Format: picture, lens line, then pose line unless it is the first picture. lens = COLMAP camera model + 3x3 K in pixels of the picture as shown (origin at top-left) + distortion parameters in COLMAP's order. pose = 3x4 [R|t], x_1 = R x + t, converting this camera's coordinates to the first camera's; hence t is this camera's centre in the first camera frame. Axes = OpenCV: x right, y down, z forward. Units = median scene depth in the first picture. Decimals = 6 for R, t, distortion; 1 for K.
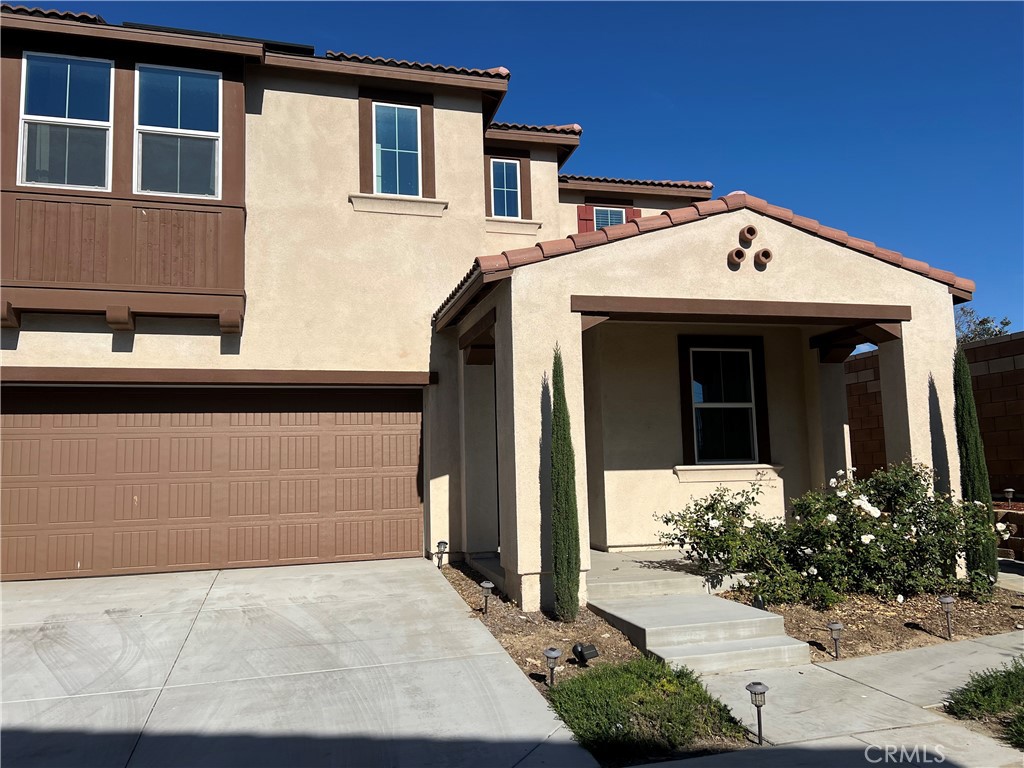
lens RADIAL K [[781.4, 0, 512.6], [0, 781.4, 388.4], [0, 0, 1]] dist [0.067310, -0.078832]
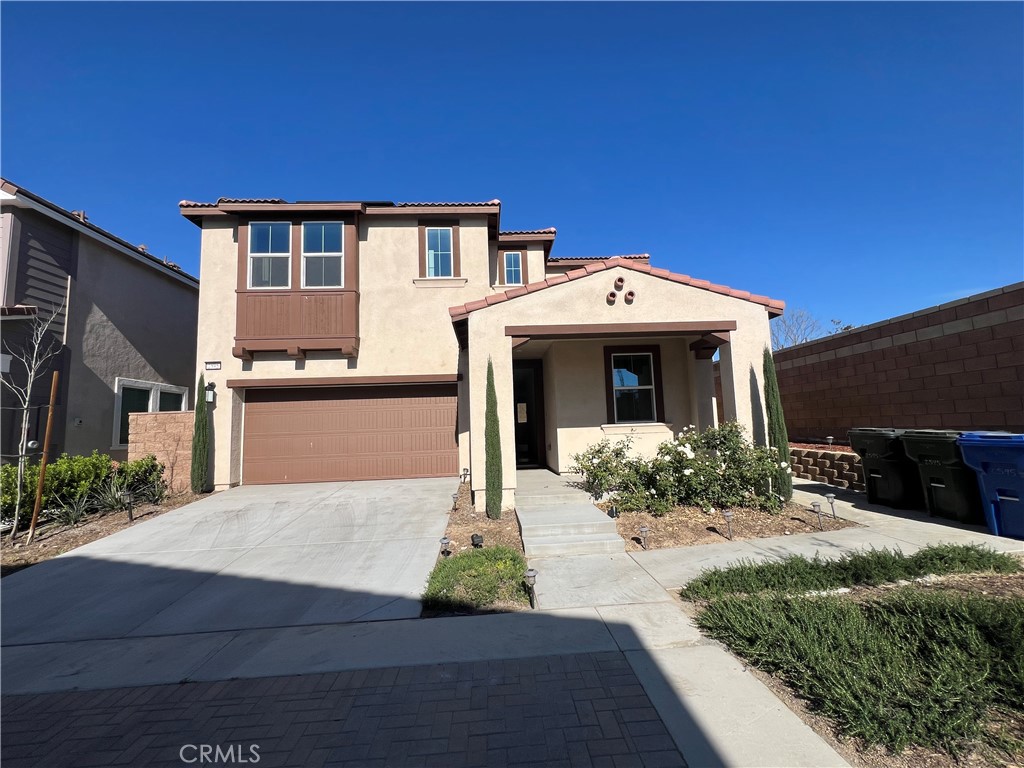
lens RADIAL K [[415.2, 0, 512.8], [0, 415.2, 388.3], [0, 0, 1]] dist [-0.000865, -0.000093]
pose [[0.975837, -0.028557, -0.216625, 0.244333], [0.032659, 0.999348, 0.015380, 0.001212], [0.216045, -0.022084, 0.976134, 0.107196]]
